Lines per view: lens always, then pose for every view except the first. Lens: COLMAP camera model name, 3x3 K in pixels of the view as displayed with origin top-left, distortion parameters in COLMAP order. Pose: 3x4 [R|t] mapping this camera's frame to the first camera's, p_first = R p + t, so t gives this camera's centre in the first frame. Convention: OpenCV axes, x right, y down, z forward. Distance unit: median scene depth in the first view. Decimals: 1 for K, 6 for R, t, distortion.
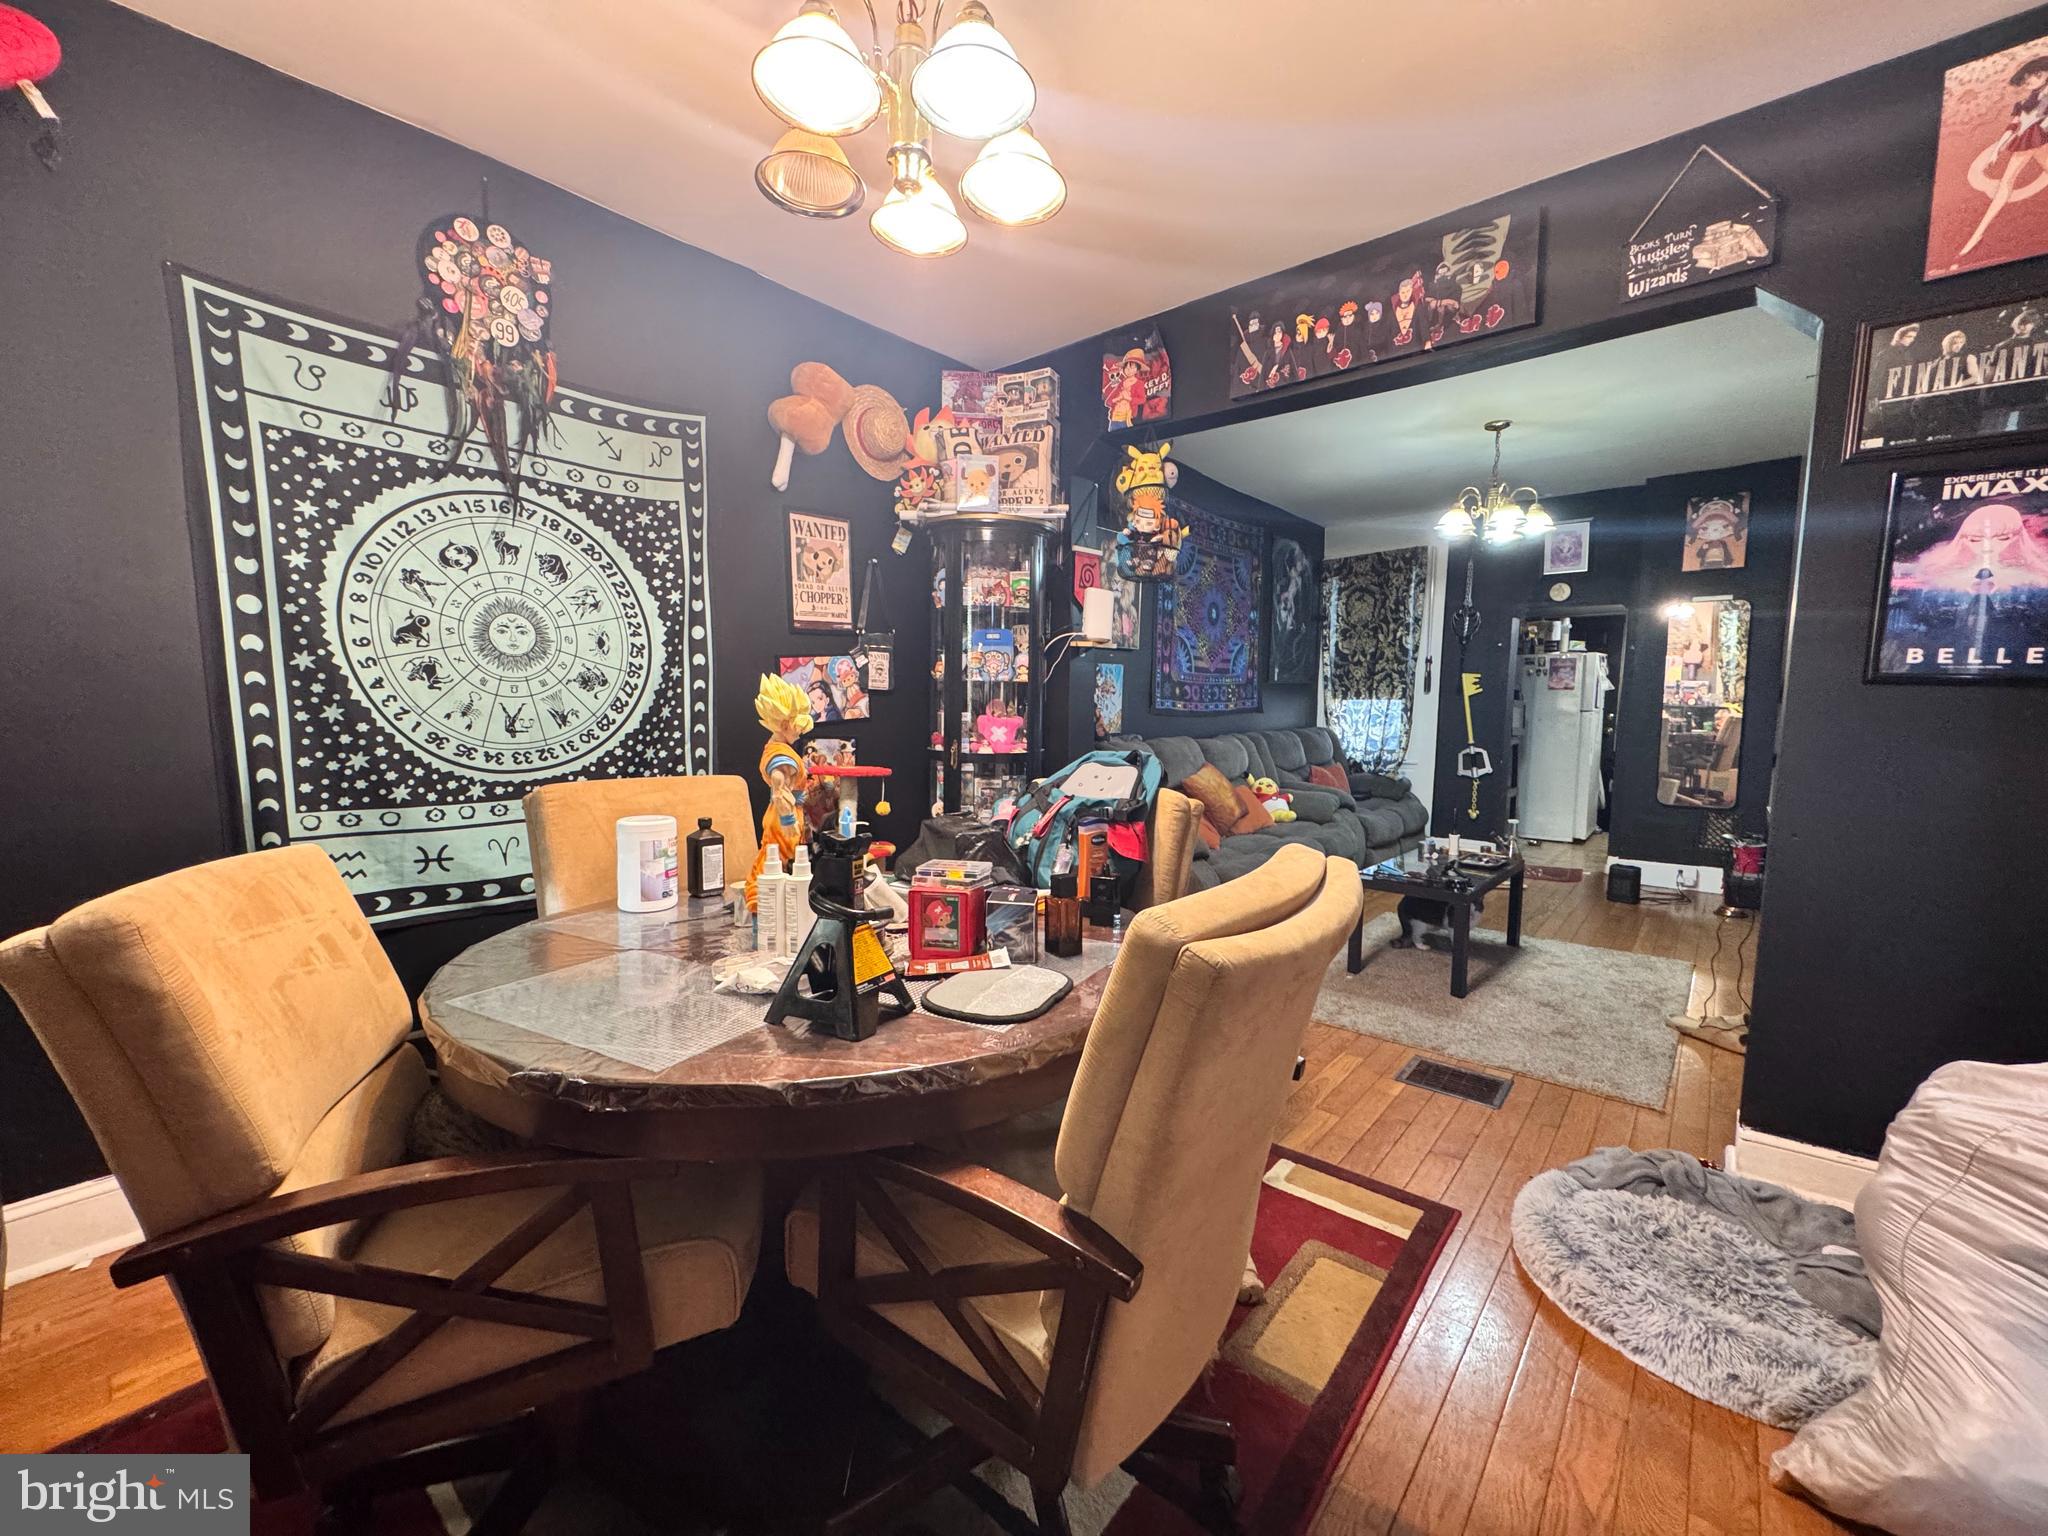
lens RADIAL K [[818.3, 0, 1022.1], [0, 818.3, 768.9], [0, 0, 1]] dist [-0.000552, -0.000318]
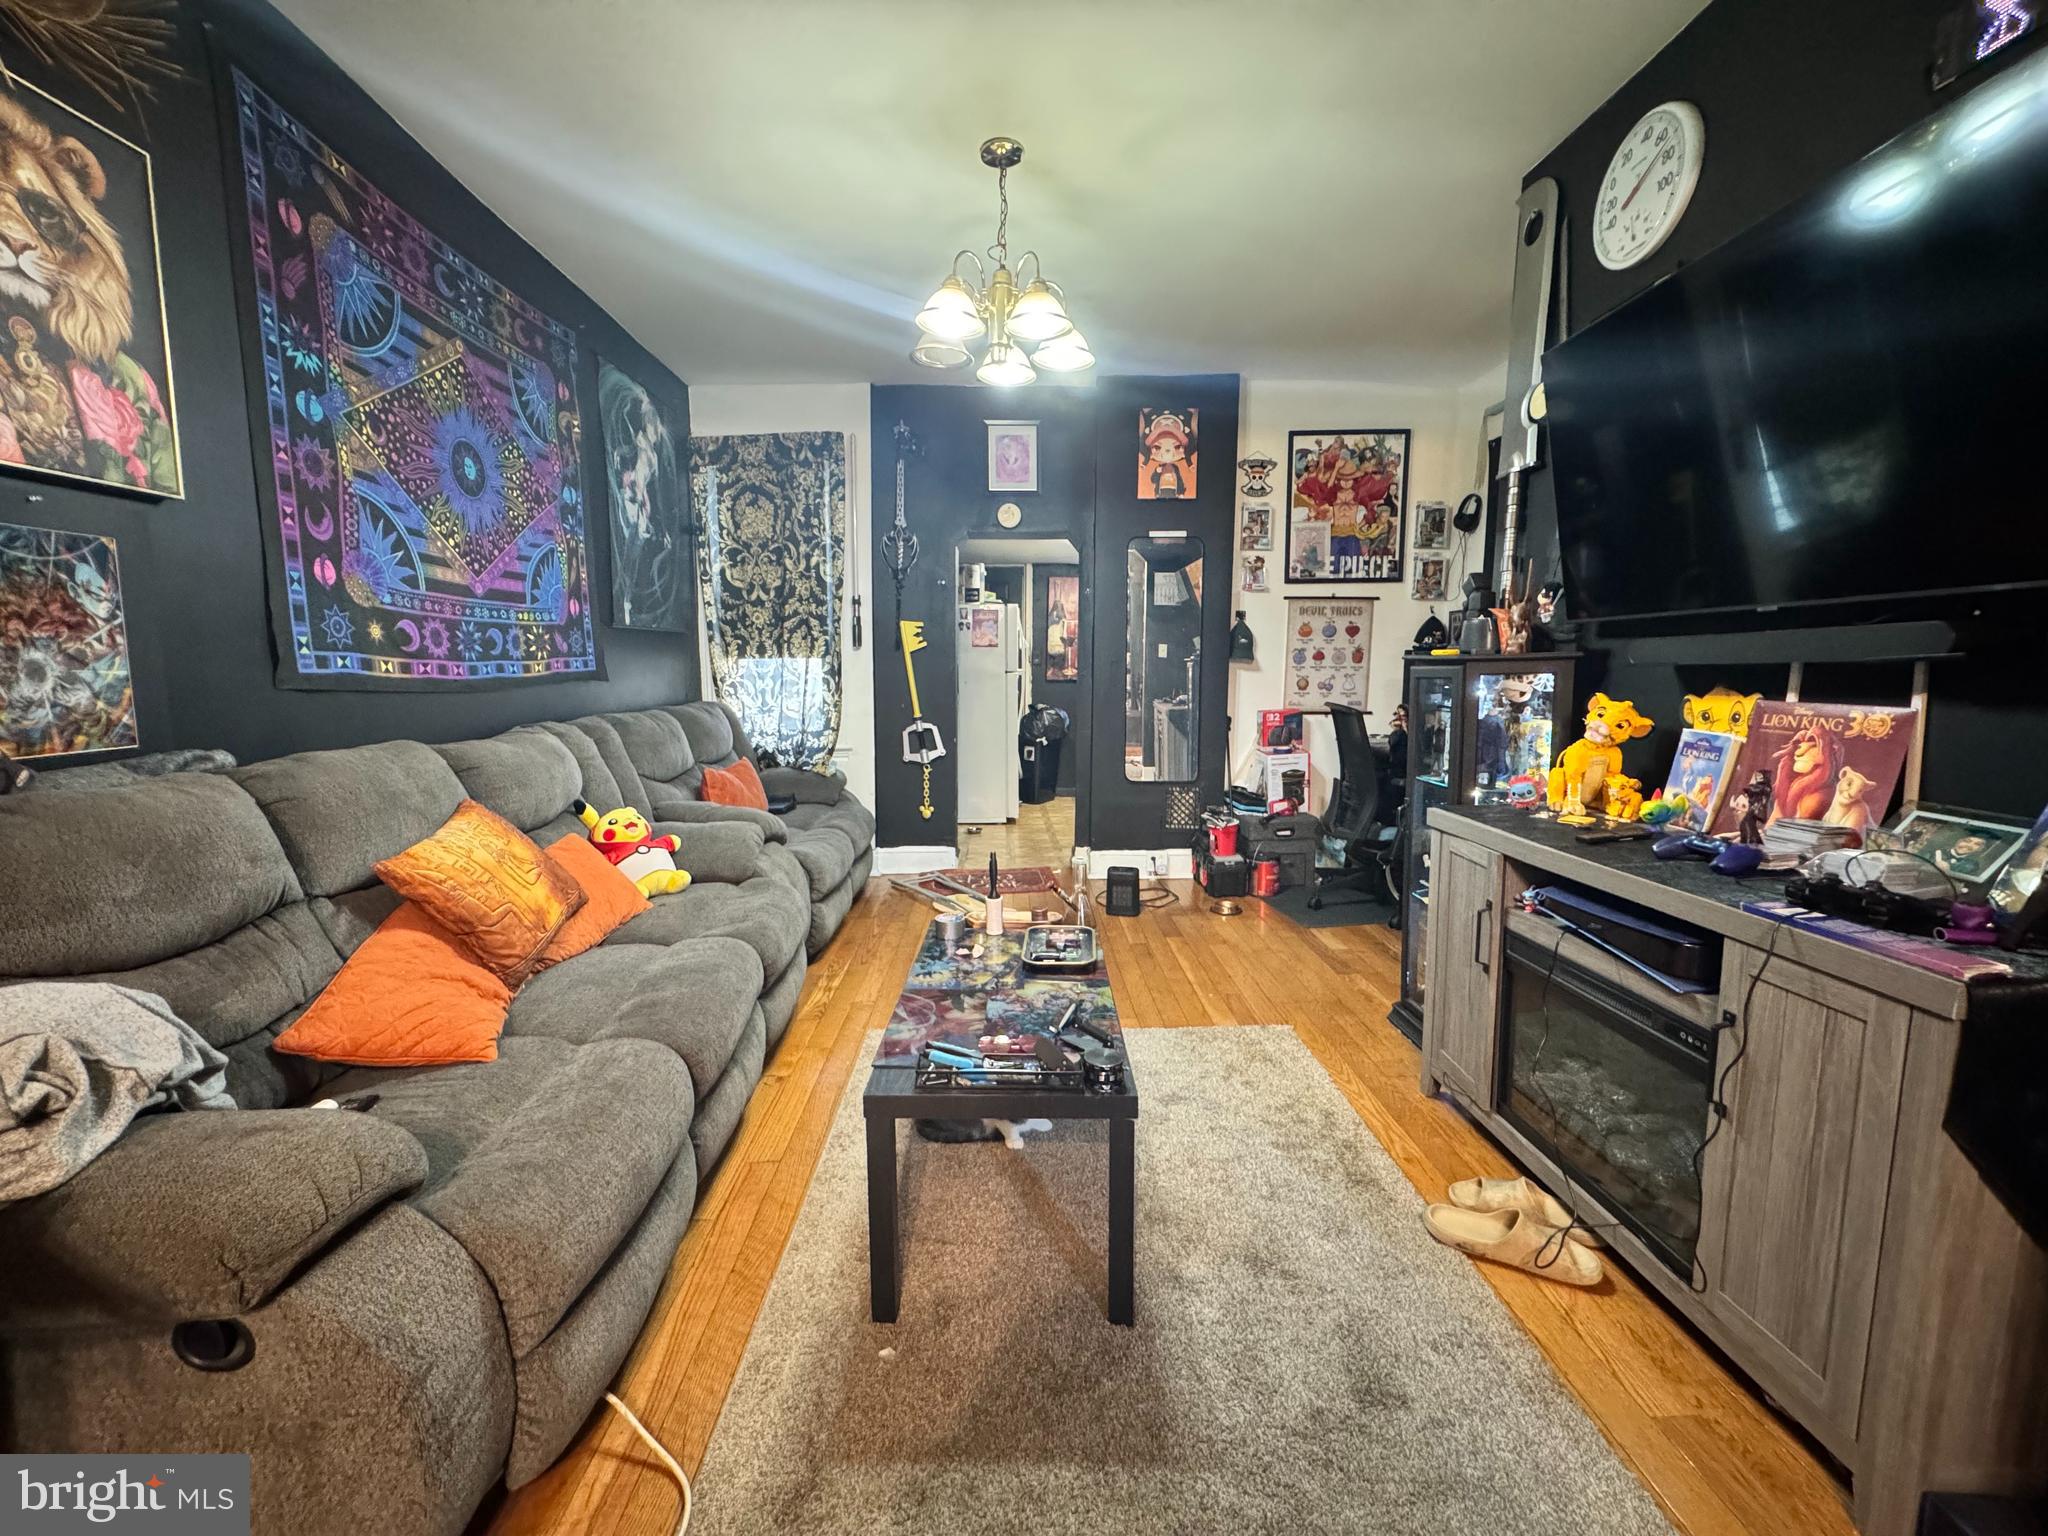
lens RADIAL K [[818.3, 0, 1022.1], [0, 818.3, 768.9], [0, 0, 1]] dist [-0.000552, -0.000318]
pose [[0.740866, -0.090612, 0.665513, 0.122549], [0.063939, 0.995873, 0.064413, -0.025604], [-0.668603, -0.005169, 0.743602, 0.382620]]
